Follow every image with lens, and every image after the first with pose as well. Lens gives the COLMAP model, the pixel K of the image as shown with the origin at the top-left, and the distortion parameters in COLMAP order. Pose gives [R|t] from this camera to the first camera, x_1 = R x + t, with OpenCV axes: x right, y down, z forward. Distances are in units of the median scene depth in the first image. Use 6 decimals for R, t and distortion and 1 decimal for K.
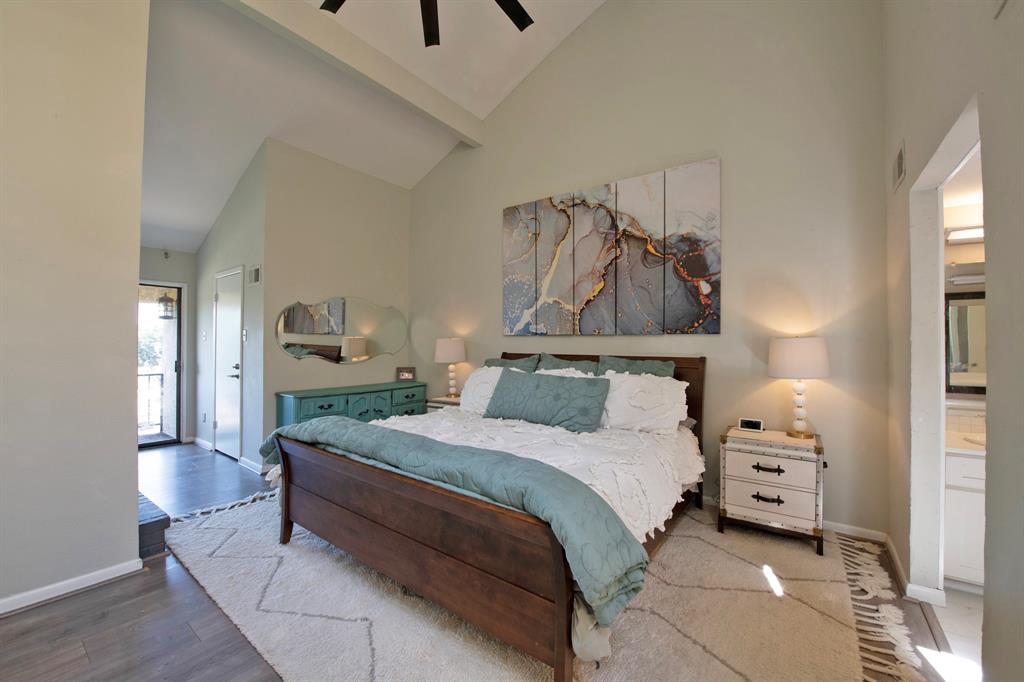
lens RADIAL K [[413.4, 0, 508.9], [0, 413.4, 338.6], [0, 0, 1]] dist [-0.002809, -0.000261]
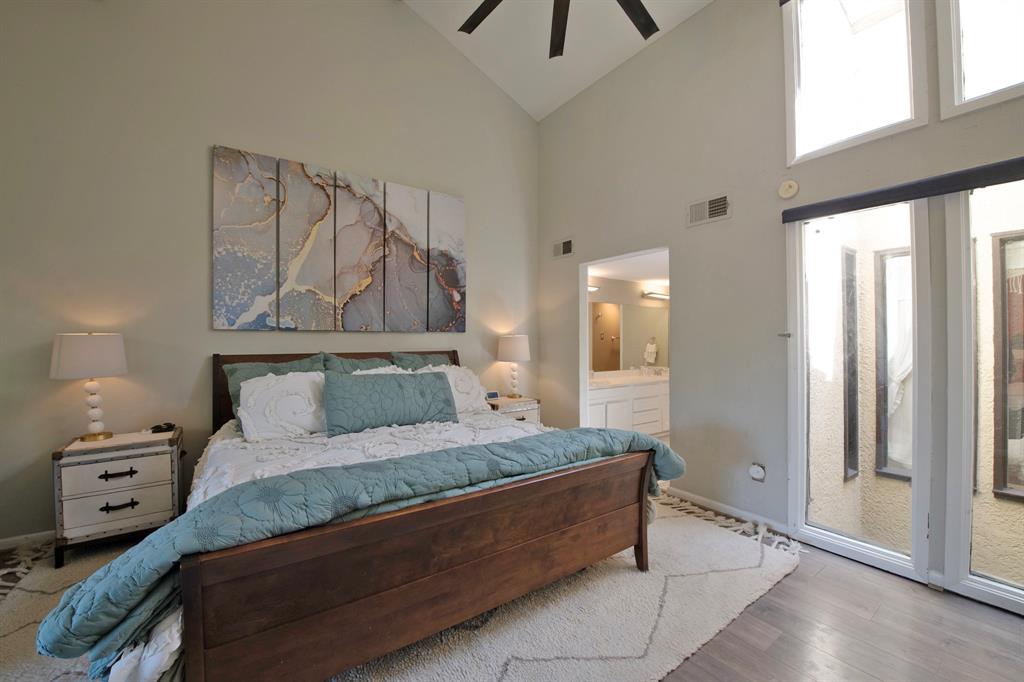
lens RADIAL K [[413.4, 0, 508.9], [0, 413.4, 338.6], [0, 0, 1]] dist [-0.002809, -0.000261]
pose [[0.322023, -0.000623, 0.946732, -0.599805], [-0.004355, 0.999988, 0.002139, 0.004179], [-0.946722, -0.004811, 0.322017, 0.376216]]
